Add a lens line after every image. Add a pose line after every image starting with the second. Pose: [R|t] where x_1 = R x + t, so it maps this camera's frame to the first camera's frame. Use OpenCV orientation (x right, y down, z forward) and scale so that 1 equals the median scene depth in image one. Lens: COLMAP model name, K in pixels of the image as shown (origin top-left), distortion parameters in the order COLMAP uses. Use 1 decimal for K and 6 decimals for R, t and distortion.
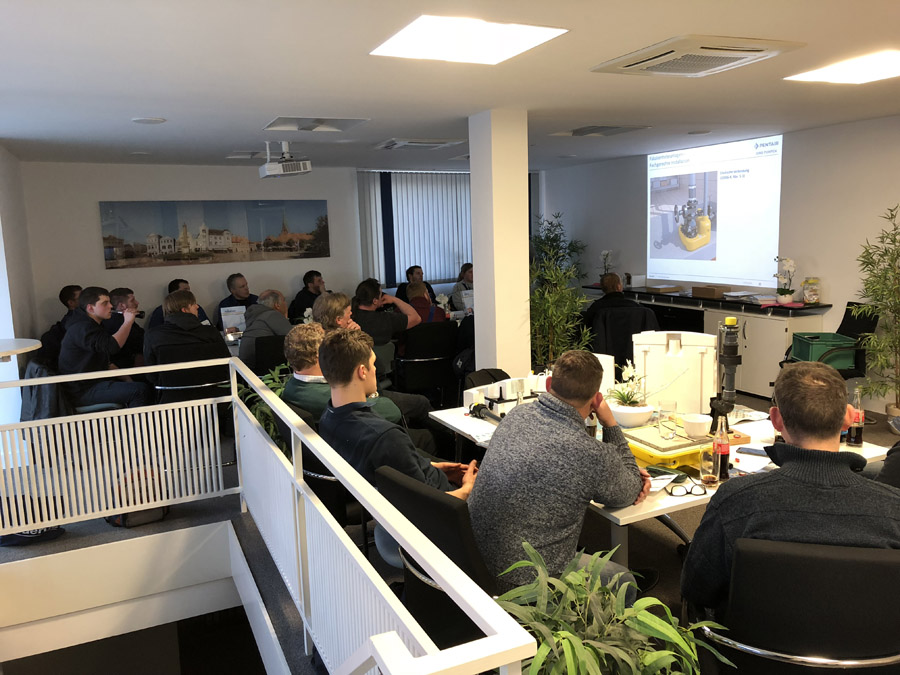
lens RADIAL K [[726.7, 0, 453.2], [0, 726.7, 330.2], [0, 0, 1]] dist [0.008361, 0.010202]
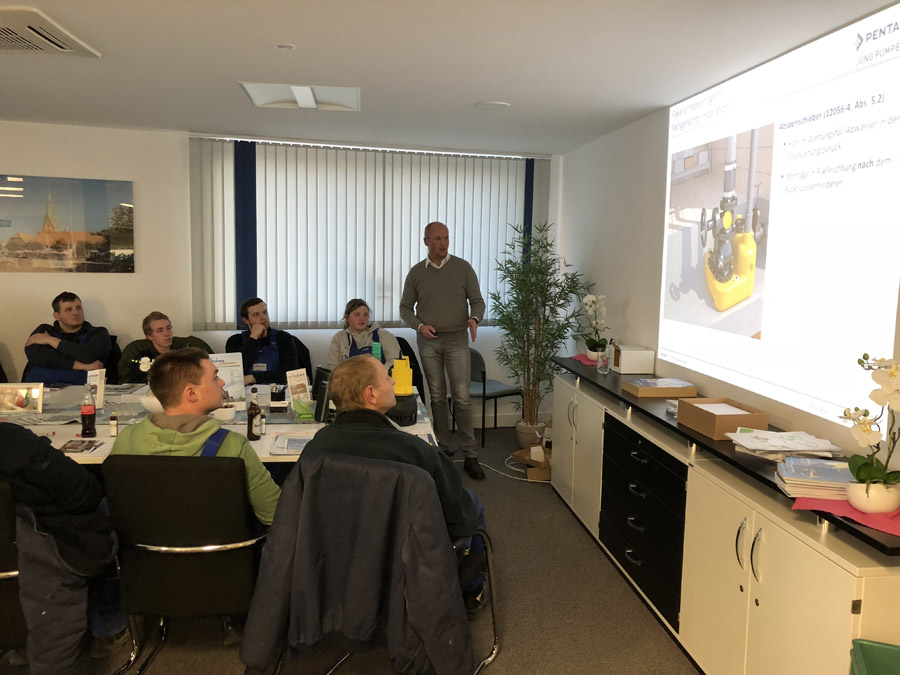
lens RADIAL K [[726.7, 0, 465.9], [0, 726.7, 330.4], [0, 0, 1]] dist [0.008361, 0.010202]
pose [[0.955563, 0.085496, -0.282116, 0.304092], [-0.094221, 0.995398, -0.017478, -0.074577], [0.279323, 0.043283, 0.959221, 0.530824]]
